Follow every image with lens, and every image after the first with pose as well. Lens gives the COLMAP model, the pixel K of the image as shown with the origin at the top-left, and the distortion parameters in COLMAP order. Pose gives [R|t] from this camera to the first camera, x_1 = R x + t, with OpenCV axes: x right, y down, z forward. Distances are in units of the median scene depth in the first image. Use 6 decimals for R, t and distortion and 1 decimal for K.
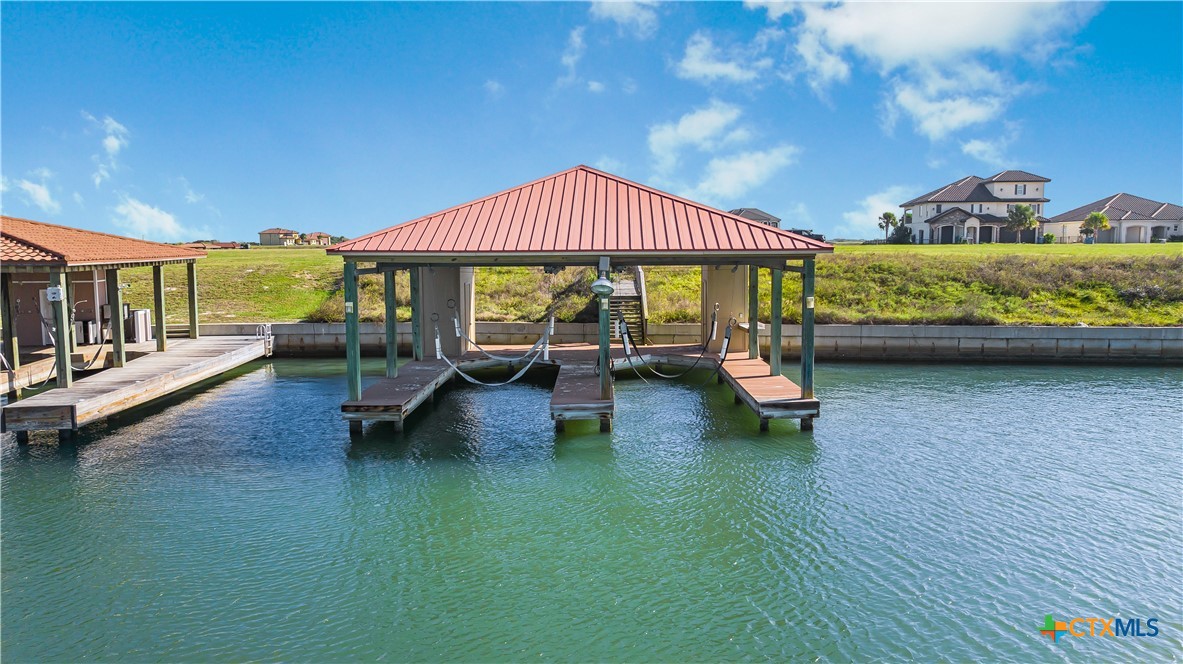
lens RADIAL K [[828.8, 0, 591.5], [0, 828.8, 332.0], [0, 0, 1]] dist [-0.013712, 0.002943]
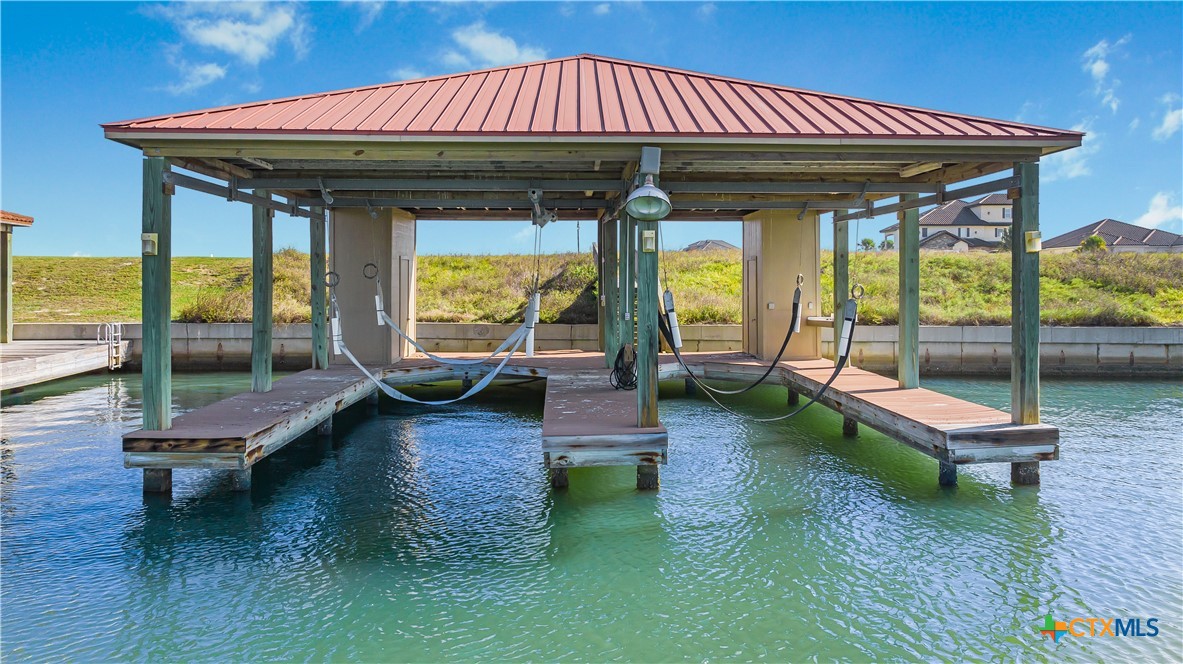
lens RADIAL K [[837.1, 0, 589.5], [0, 837.1, 280.8], [0, 0, 1]] dist [-0.016376, 0.005063]
pose [[0.998993, 0.006476, 0.044396, -0.028135], [-0.001825, 0.994575, -0.104007, 0.028998], [-0.044828, 0.103821, 0.993585, 0.302439]]
